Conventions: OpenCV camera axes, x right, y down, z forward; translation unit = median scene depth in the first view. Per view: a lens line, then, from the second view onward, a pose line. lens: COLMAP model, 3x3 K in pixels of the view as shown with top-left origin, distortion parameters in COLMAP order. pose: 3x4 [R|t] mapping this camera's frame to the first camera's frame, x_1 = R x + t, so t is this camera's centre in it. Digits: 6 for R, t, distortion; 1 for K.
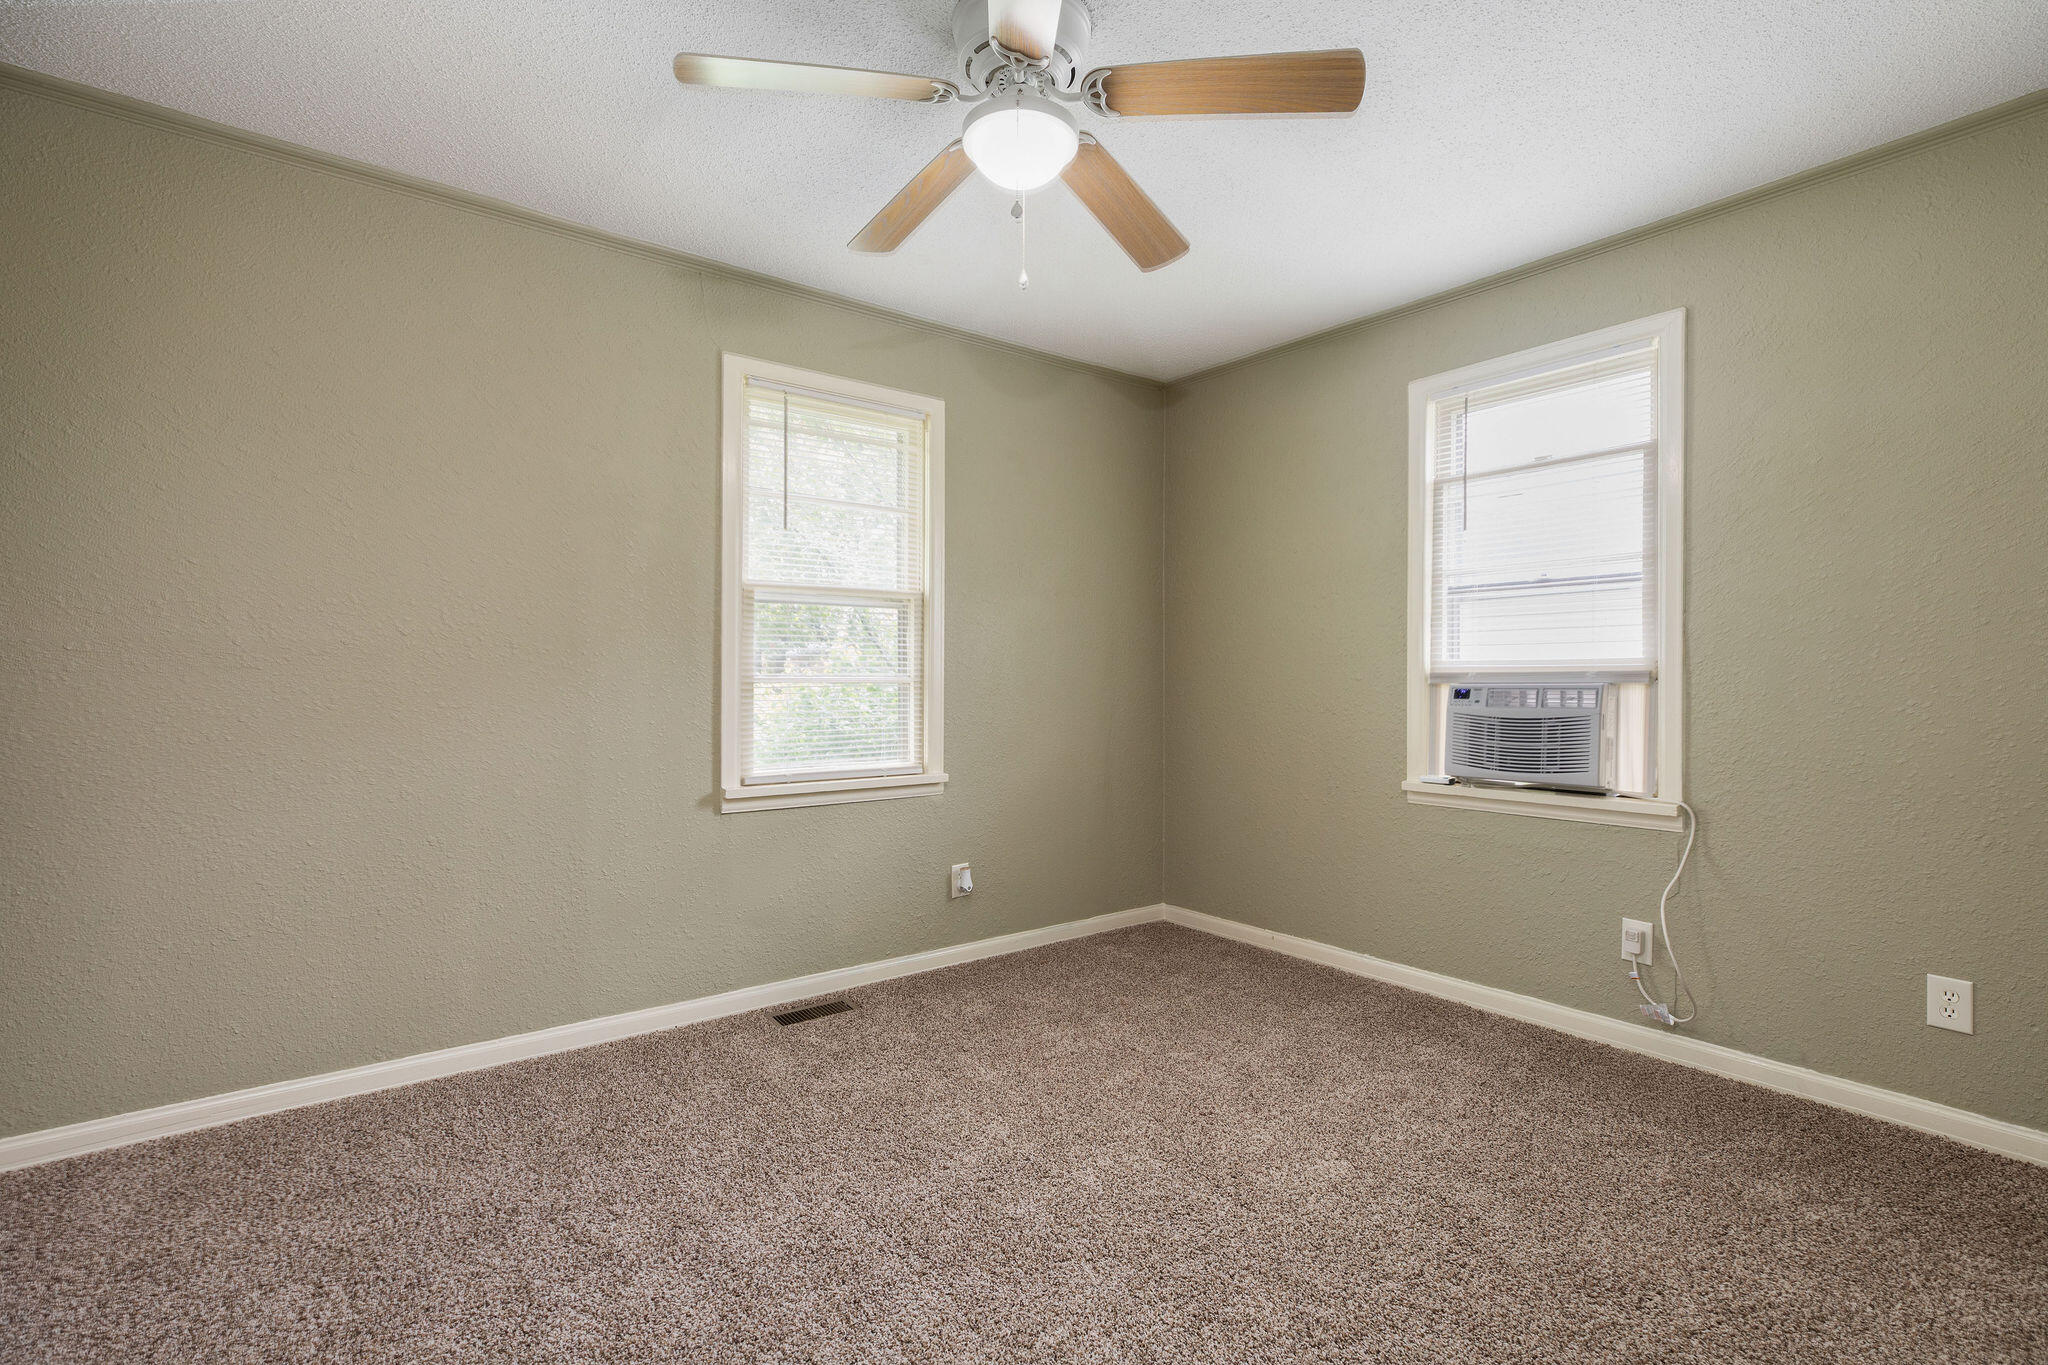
lens RADIAL K [[933.2, 0, 1007.5], [0, 933.2, 678.0], [0, 0, 1]] dist [0.003235, -0.000318]
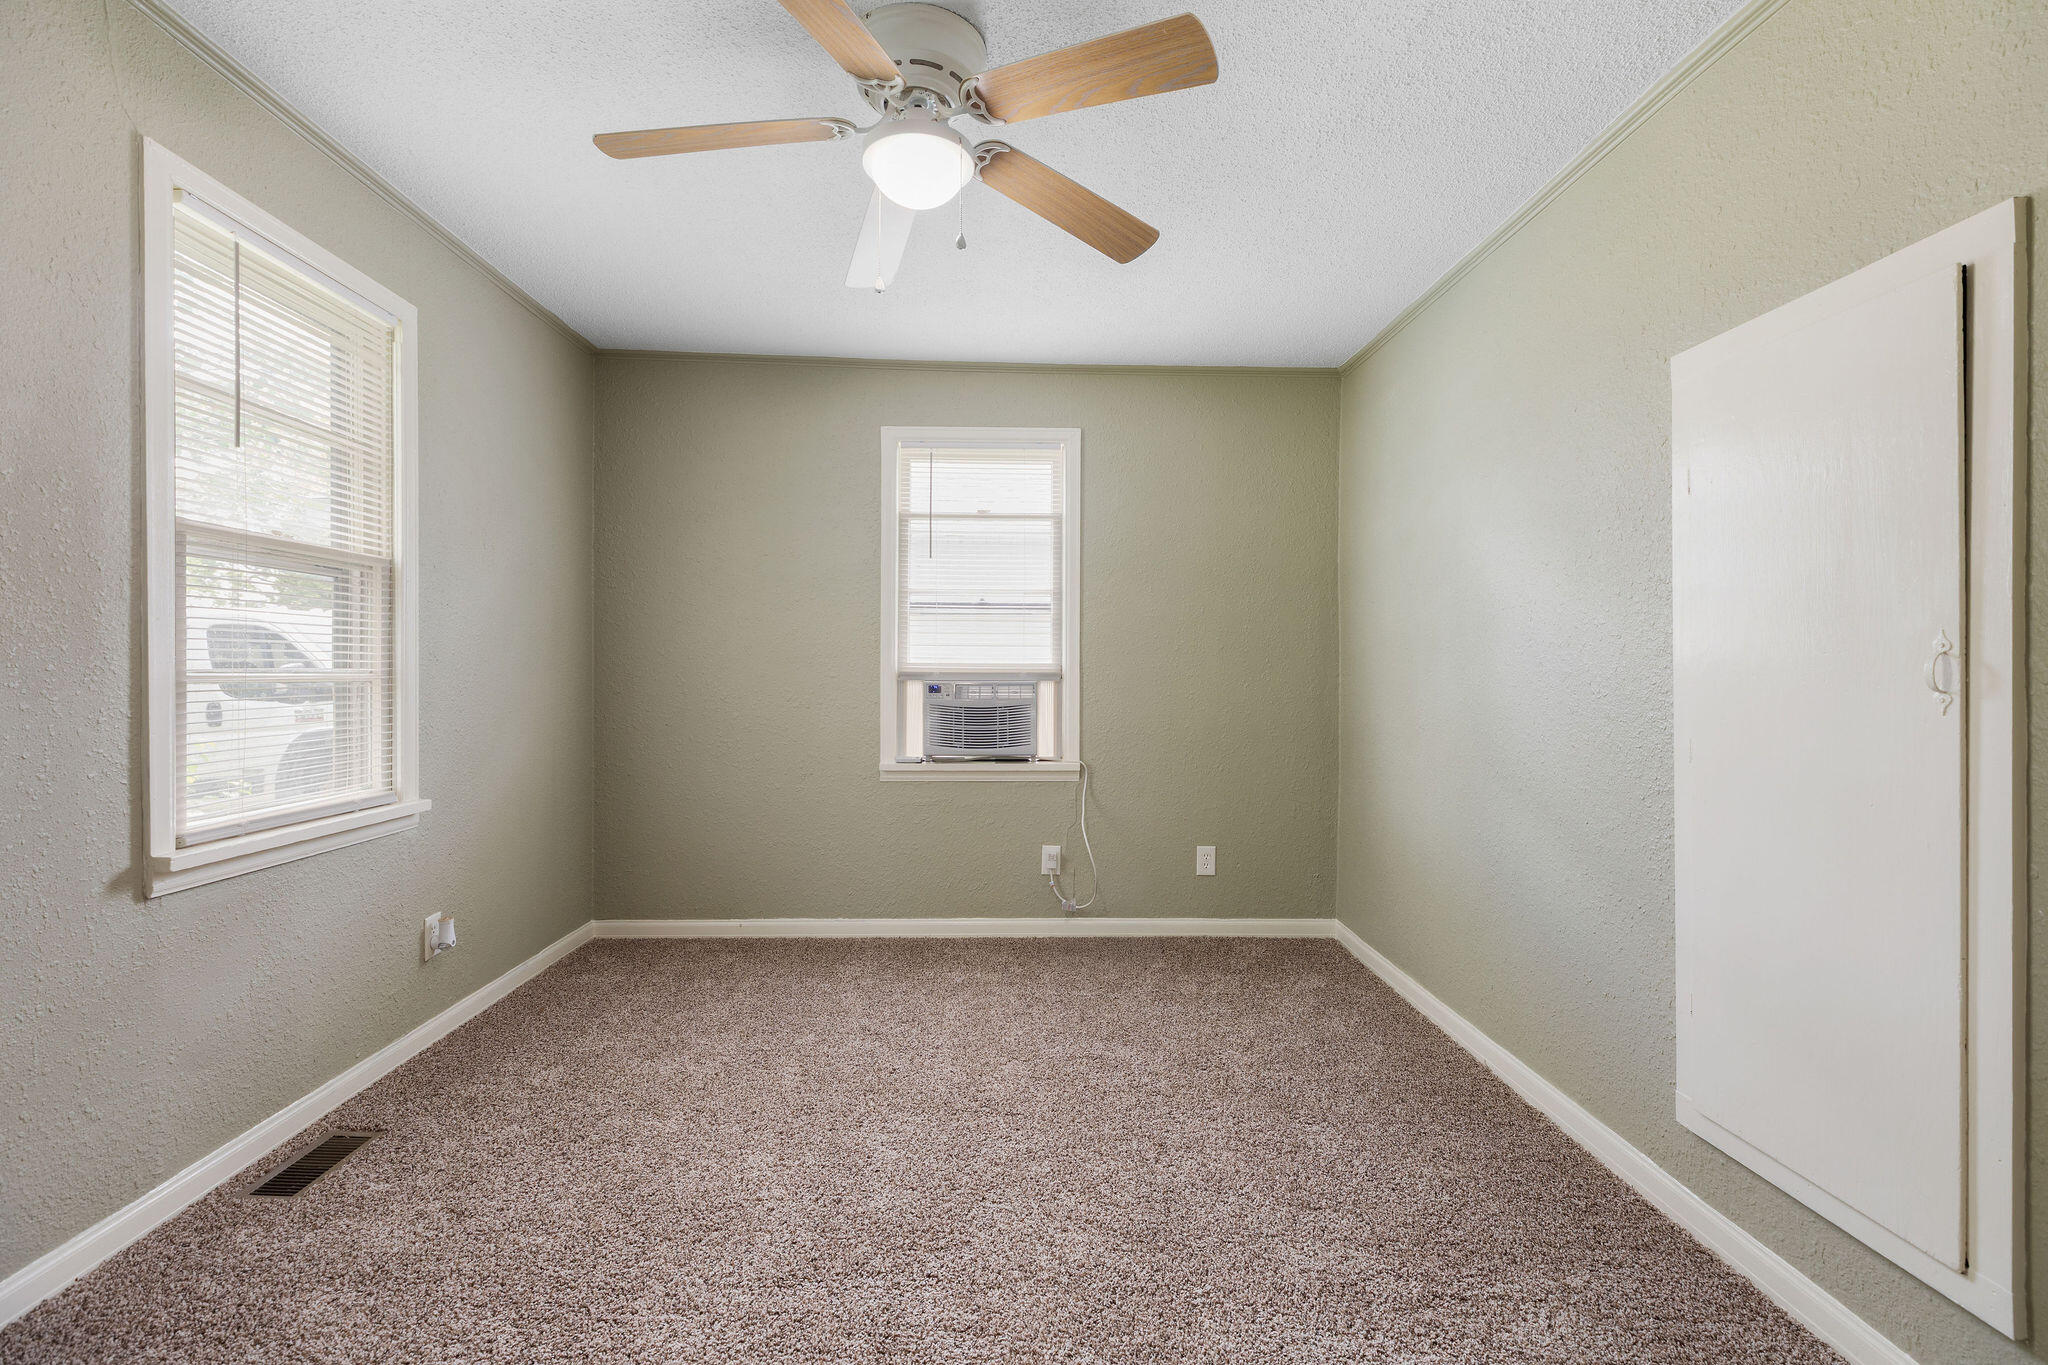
lens RADIAL K [[933.2, 0, 1011.7], [0, 933.2, 676.4], [0, 0, 1]] dist [0.003235, -0.000318]
pose [[0.584284, 0.001090, 0.811548, -0.471720], [-0.007842, 0.999960, 0.004303, -0.006437], [-0.811511, -0.008878, 0.584270, 0.188825]]
